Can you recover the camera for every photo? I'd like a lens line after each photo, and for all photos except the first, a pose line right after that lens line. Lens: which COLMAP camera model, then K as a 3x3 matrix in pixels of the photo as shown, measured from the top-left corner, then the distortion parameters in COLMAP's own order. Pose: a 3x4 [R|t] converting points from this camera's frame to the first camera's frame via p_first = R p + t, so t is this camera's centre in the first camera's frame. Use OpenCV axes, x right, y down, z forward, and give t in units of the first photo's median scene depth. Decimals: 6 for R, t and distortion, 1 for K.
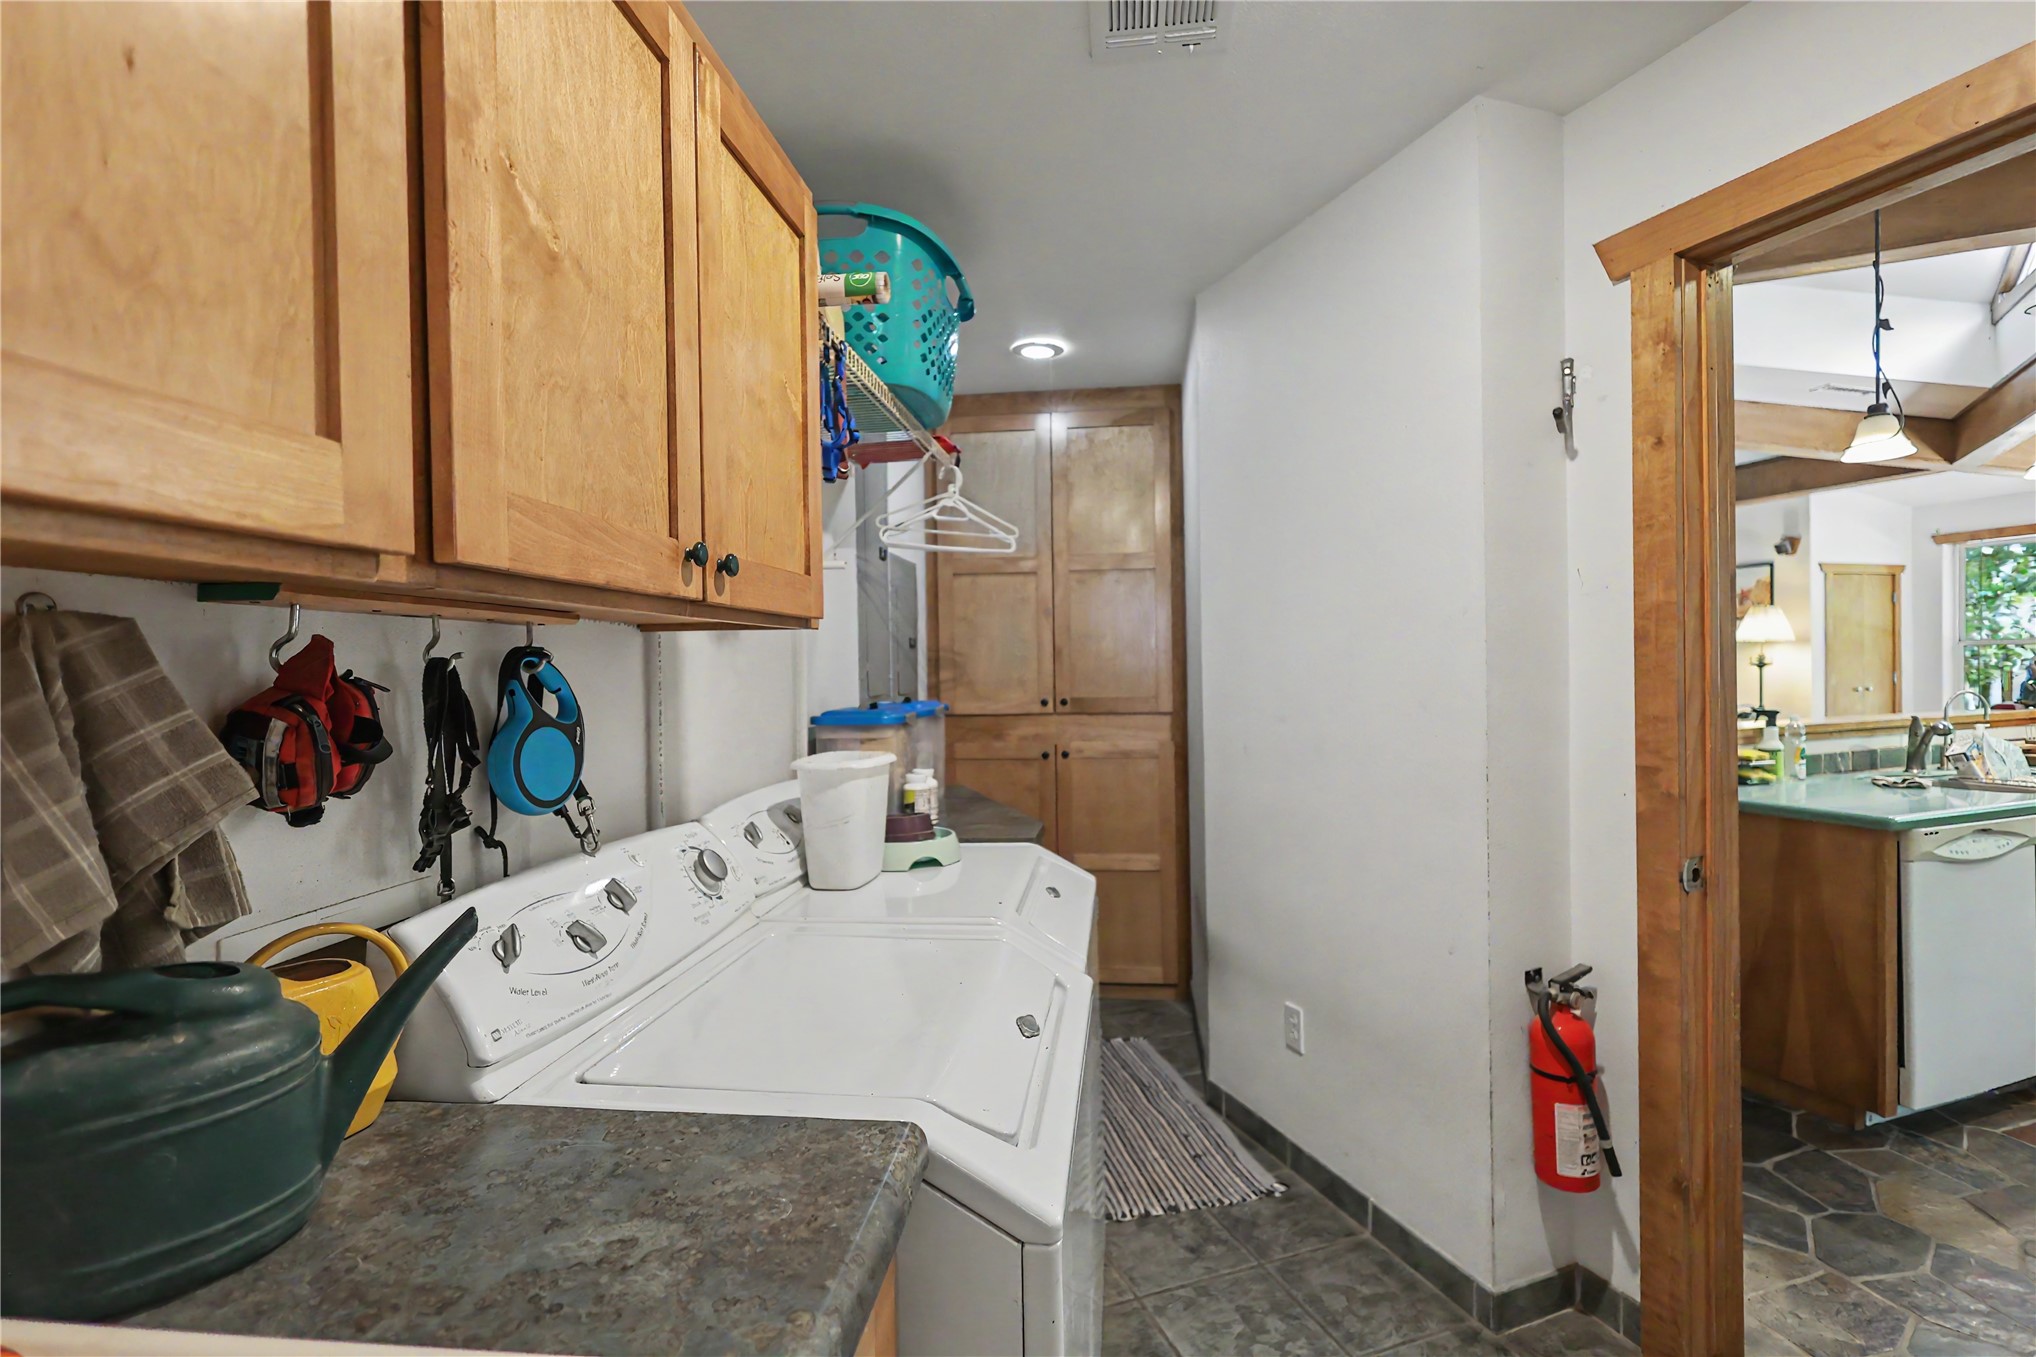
lens RADIAL K [[939.2, 0, 1024.7], [0, 939.2, 680.3], [0, 0, 1]] dist [0.000116, 0.001131]
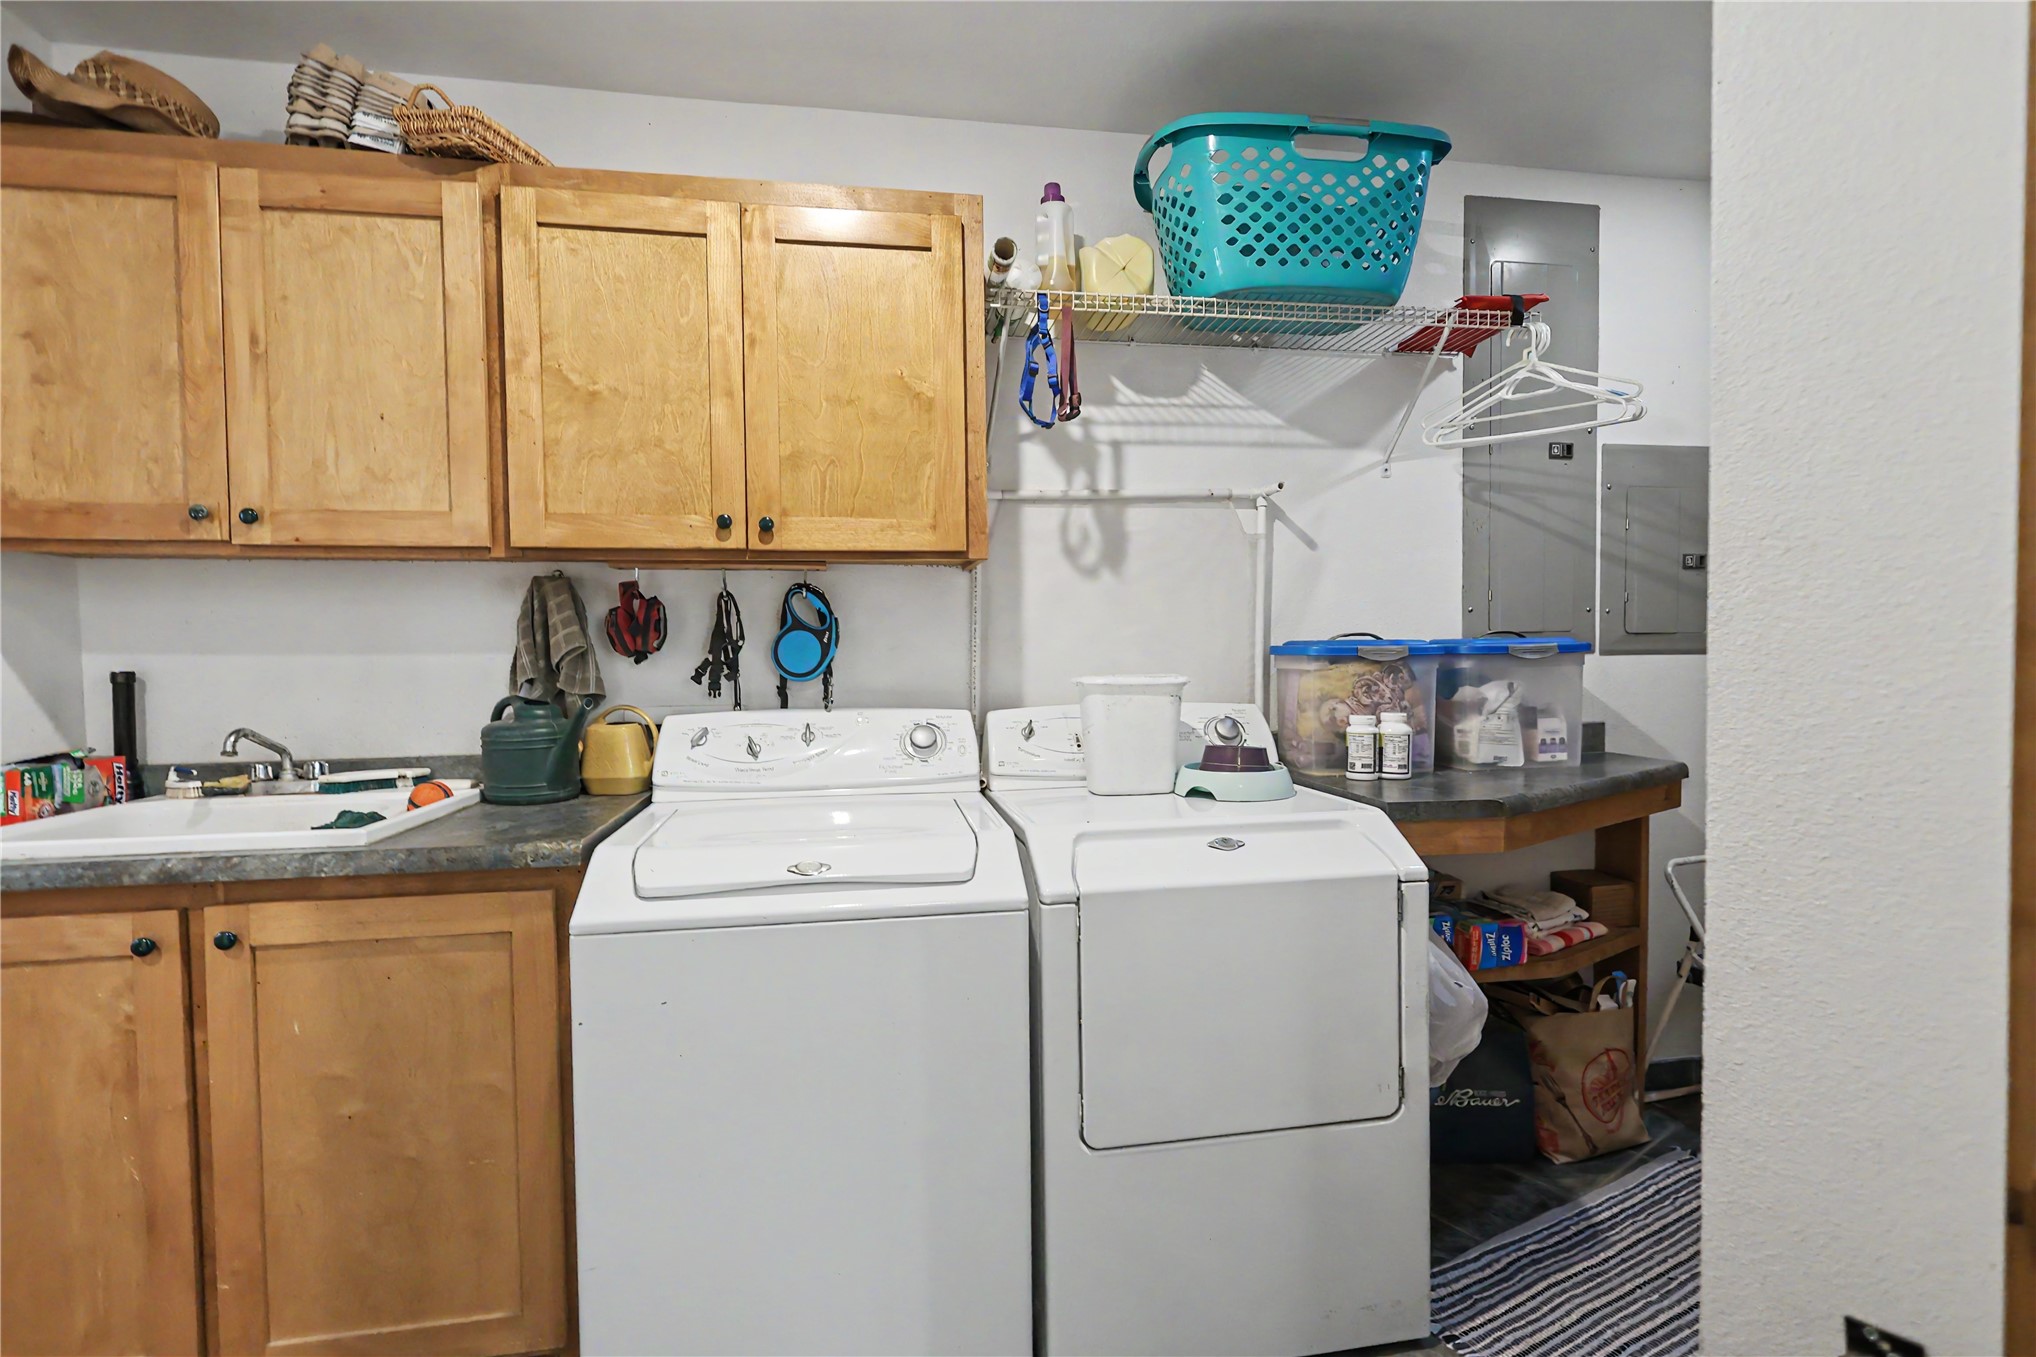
lens RADIAL K [[939.2, 0, 1023.2], [0, 939.2, 671.7], [0, 0, 1]] dist [0.000116, 0.001131]
pose [[0.285610, 0.042472, -0.957404, 1.608463], [-0.006390, 0.999080, 0.042415, 0.068772], [0.958325, -0.005997, 0.285618, 1.159040]]
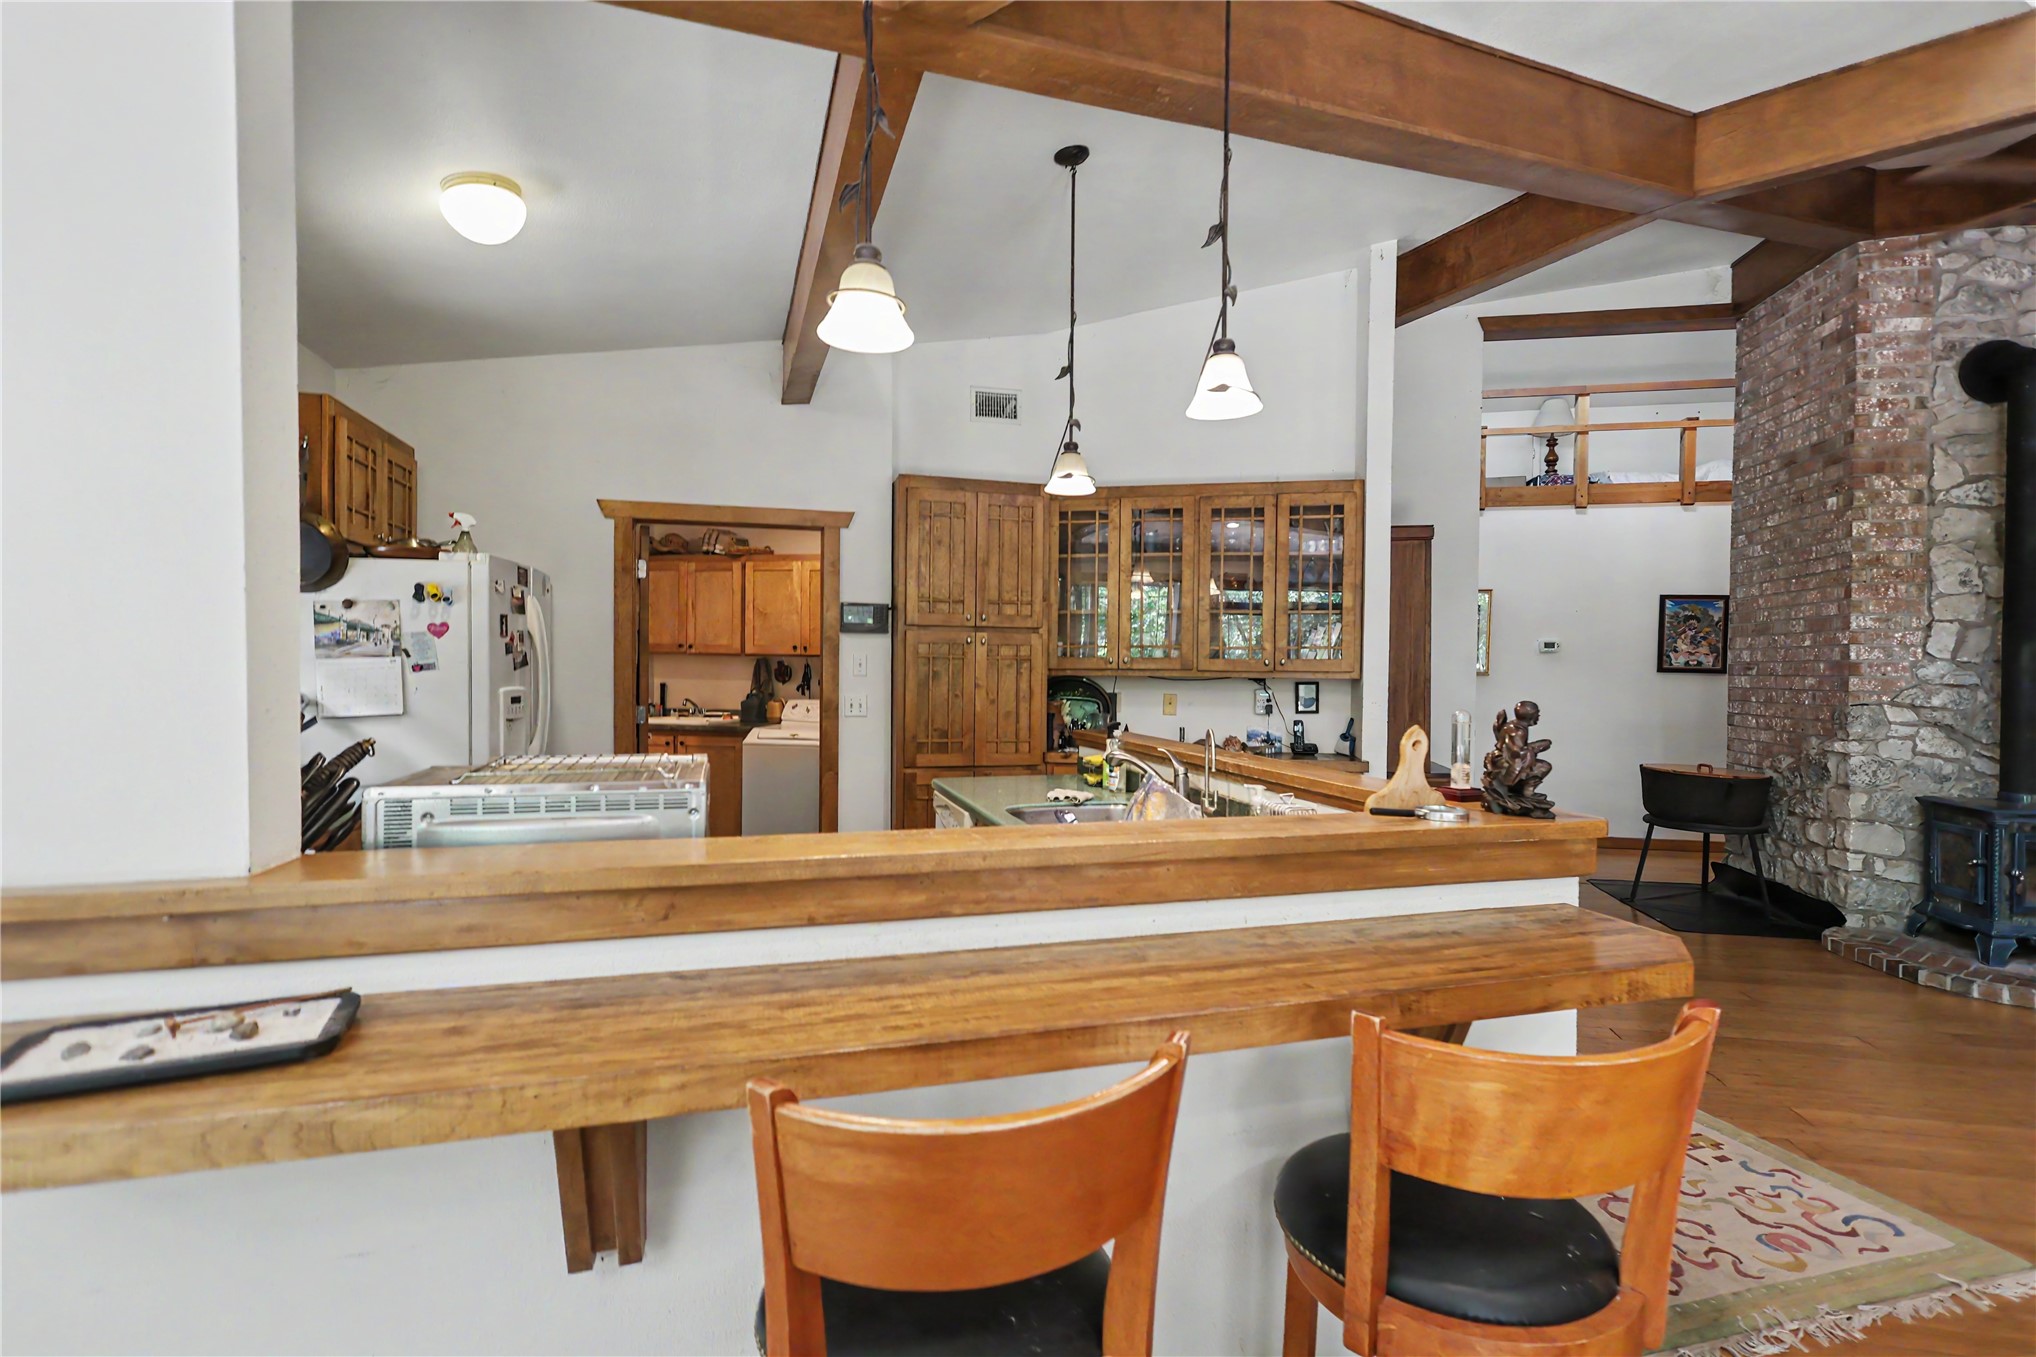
lens RADIAL K [[939.2, 0, 1021.2], [0, 939.2, 674.6], [0, 0, 1]] dist [0.000116, 0.001131]
pose [[-0.078731, 0.027286, -0.996522, 6.447763], [-0.022128, 0.999331, 0.029111, -0.184805], [0.996650, 0.024343, -0.078074, 3.355889]]
